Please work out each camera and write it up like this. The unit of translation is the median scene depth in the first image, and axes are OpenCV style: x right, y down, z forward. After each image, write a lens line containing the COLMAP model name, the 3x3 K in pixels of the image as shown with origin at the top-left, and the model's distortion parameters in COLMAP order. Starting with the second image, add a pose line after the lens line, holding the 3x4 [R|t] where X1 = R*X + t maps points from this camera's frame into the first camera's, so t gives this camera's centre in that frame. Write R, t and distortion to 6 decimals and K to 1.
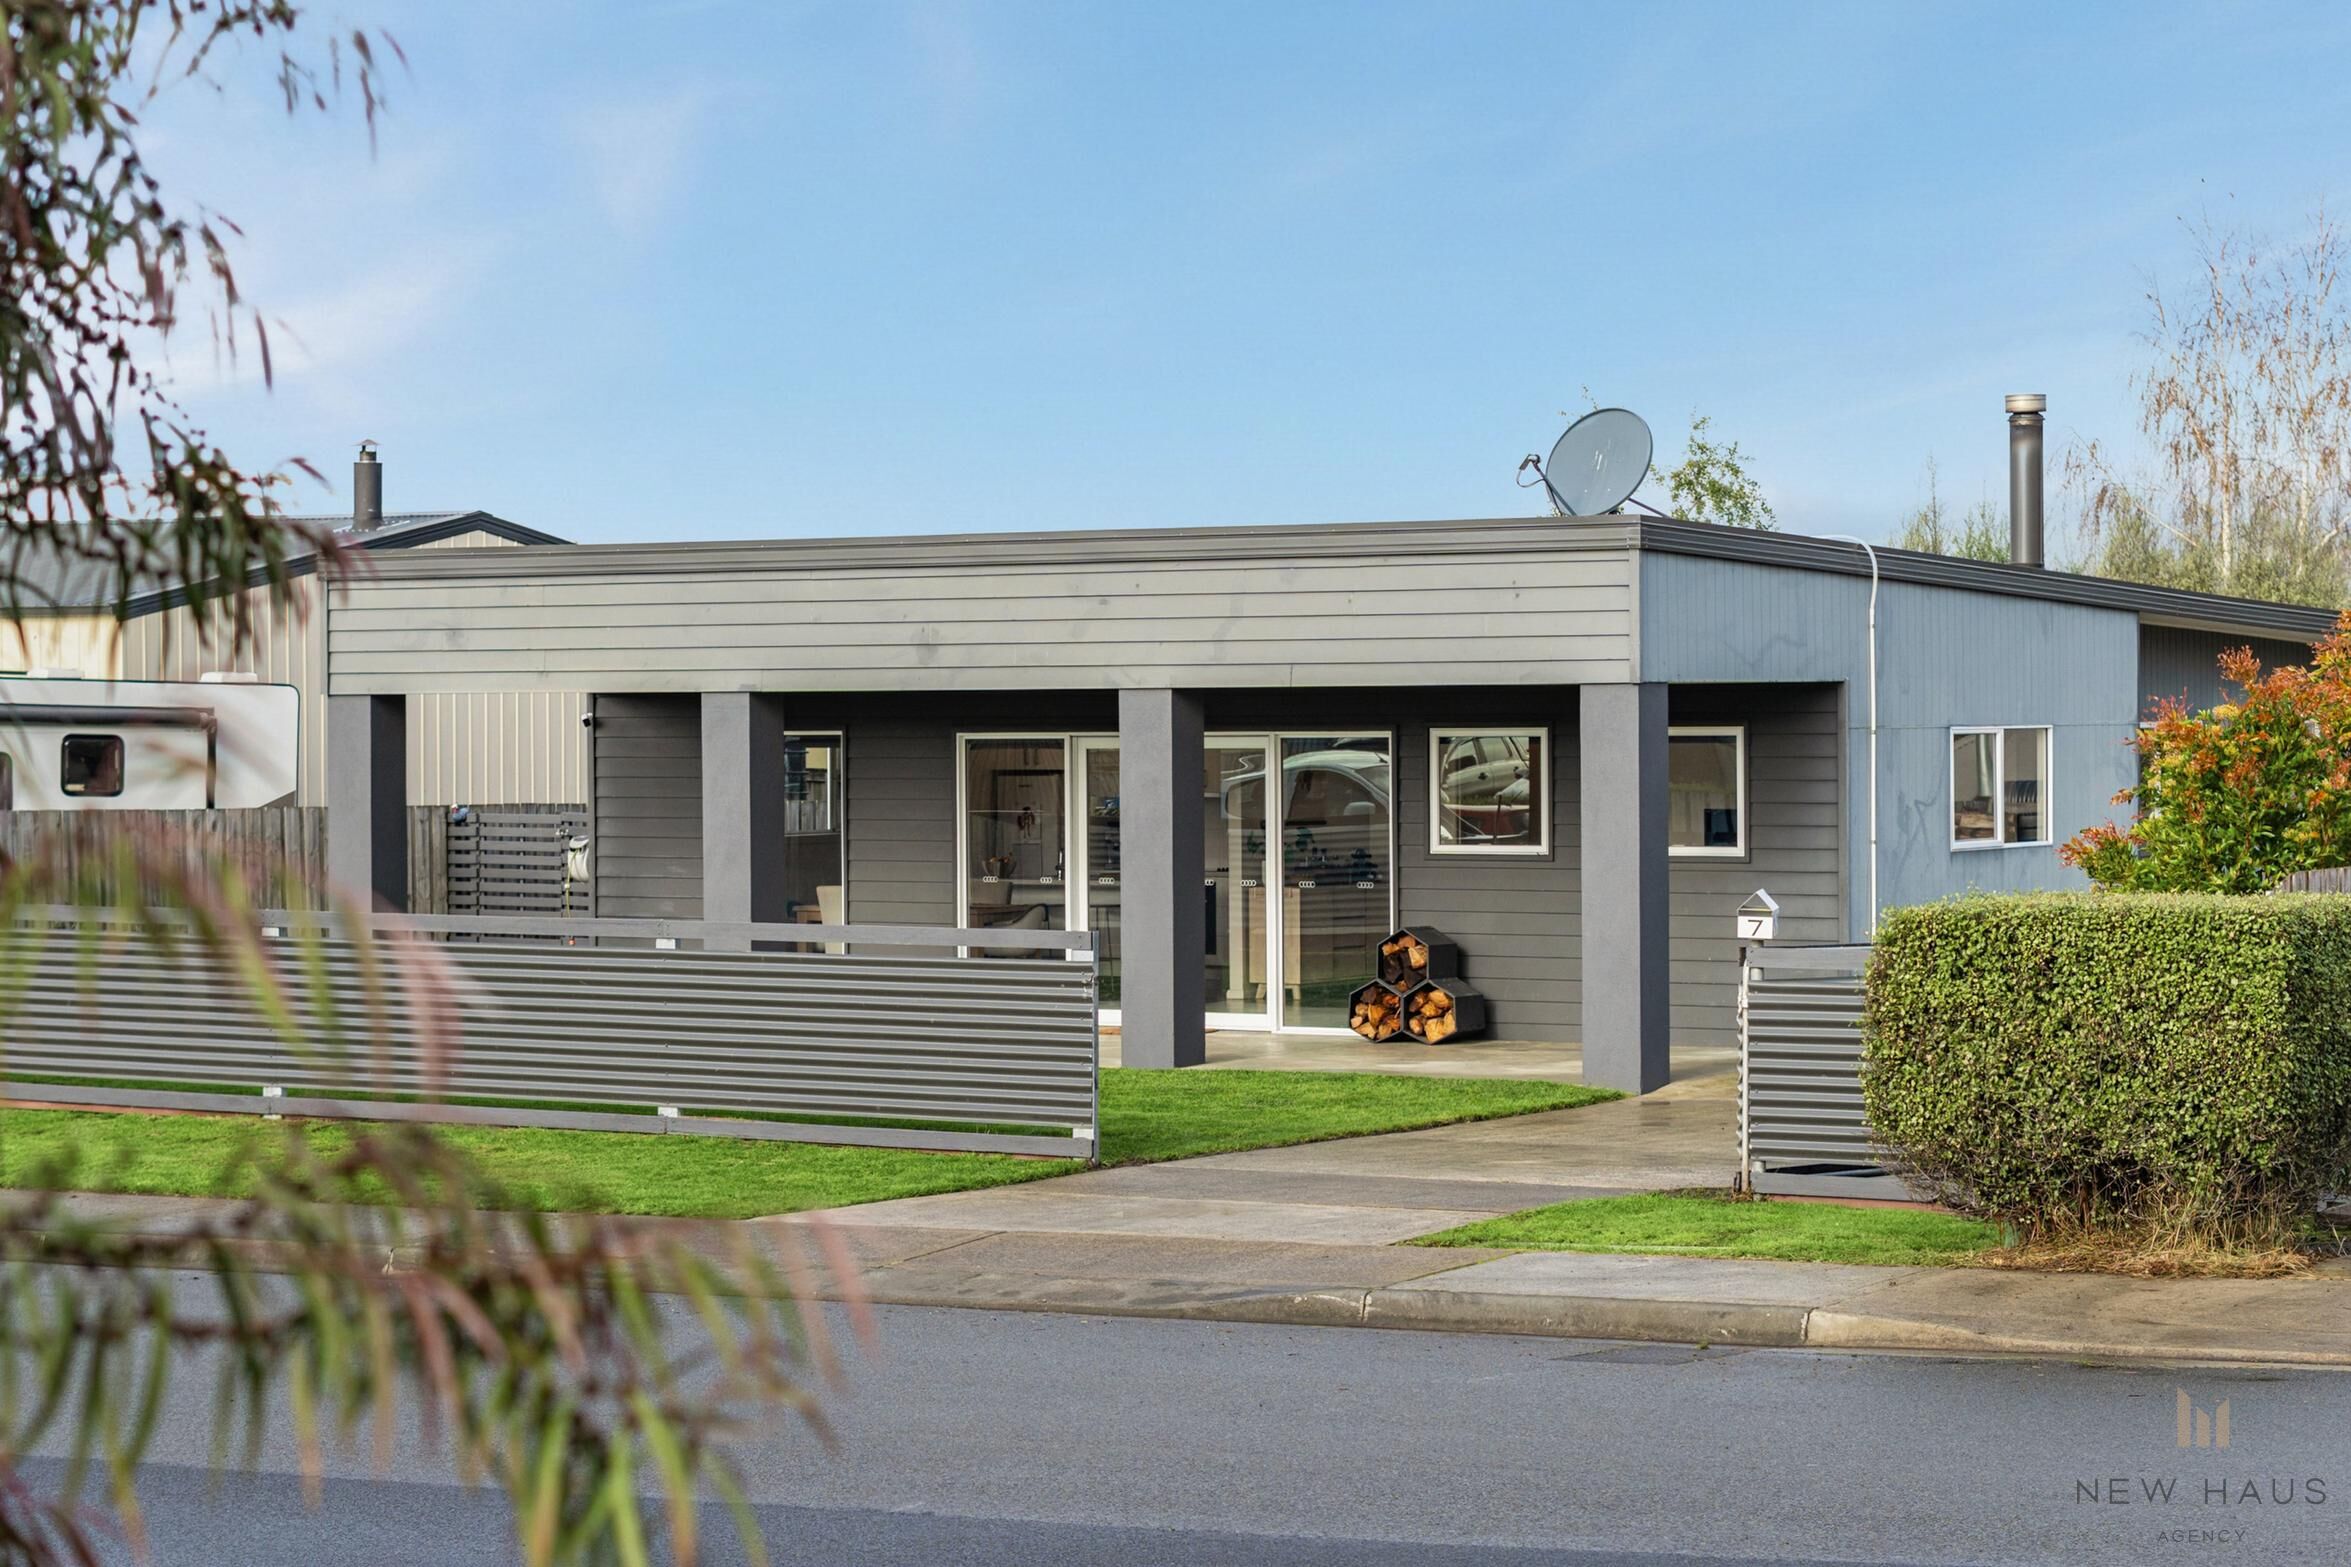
lens RADIAL K [[5044.3, 0, 1175.5], [0, 5044.3, 783.5], [0, 0, 1]] dist [0.040026, -0.089321]
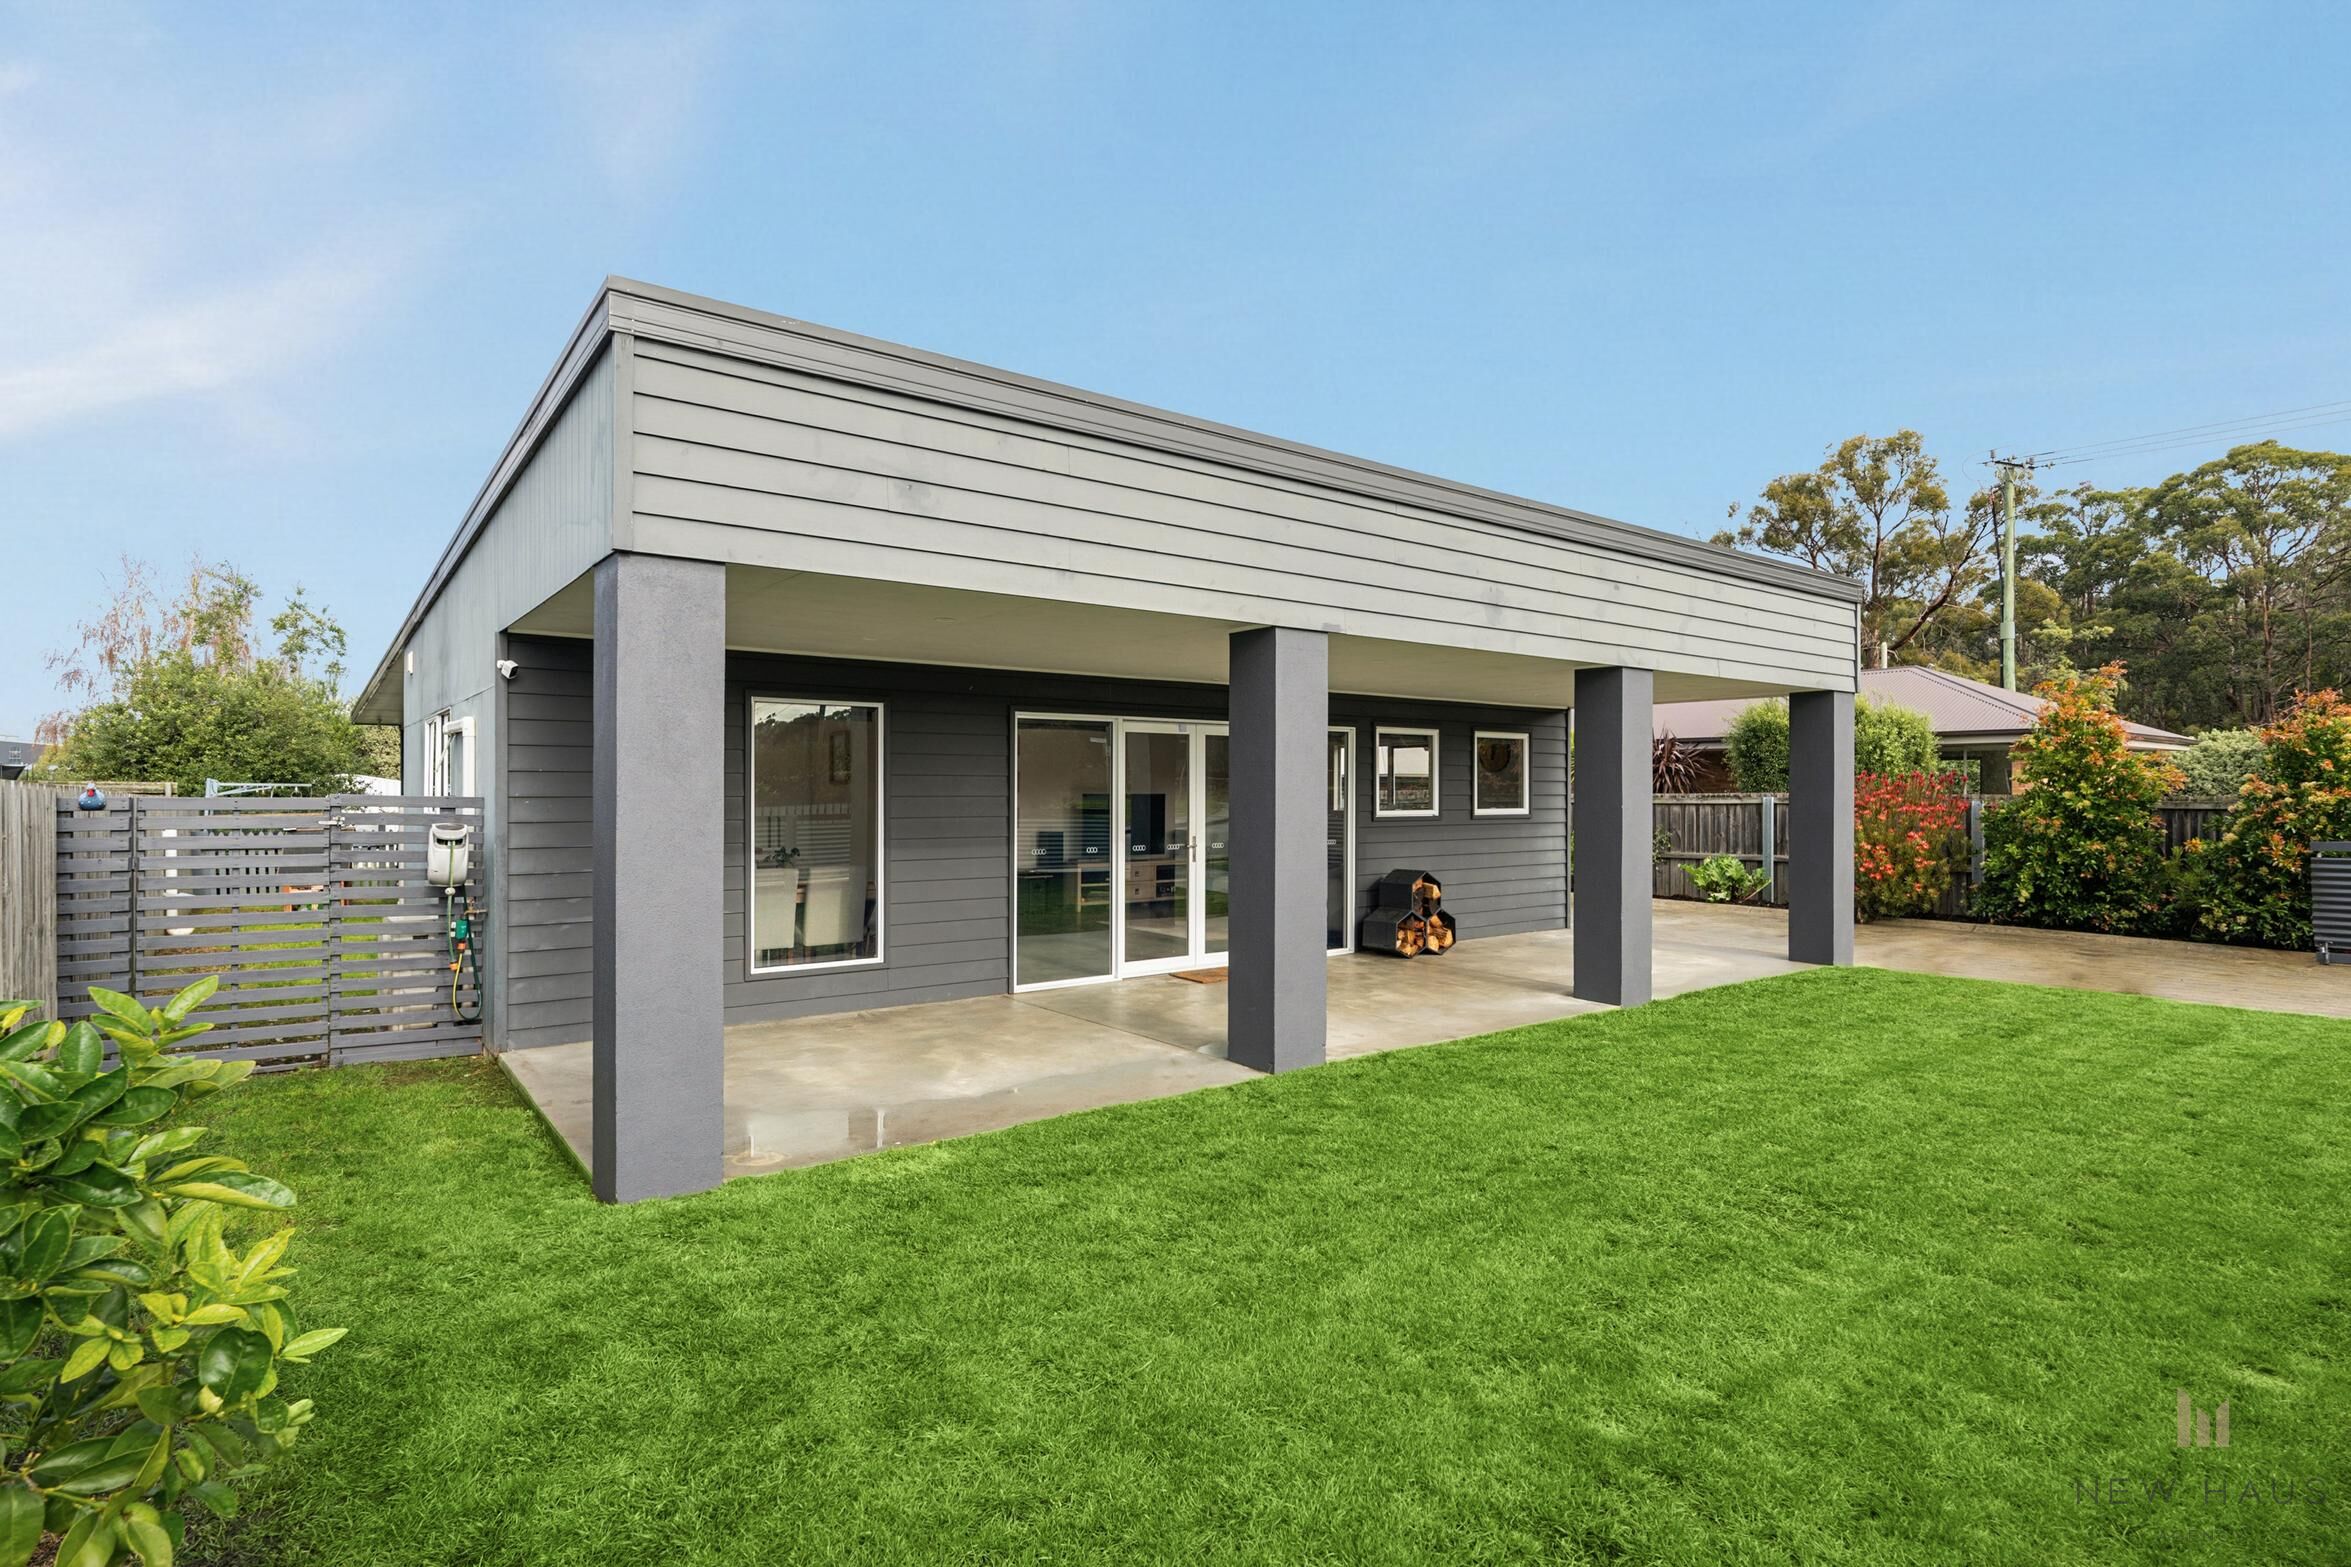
lens RADIAL K [[1217.1, 0, 1175.5], [0, 1217.1, 783.5], [0, 0, 1]] dist [0.000245, 0.000001]
pose [[0.335540, 0.014427, 0.941915, -0.283750], [0.011054, 0.999754, -0.019250, 0.010703], [-0.941961, 0.016871, 0.335298, 0.951639]]
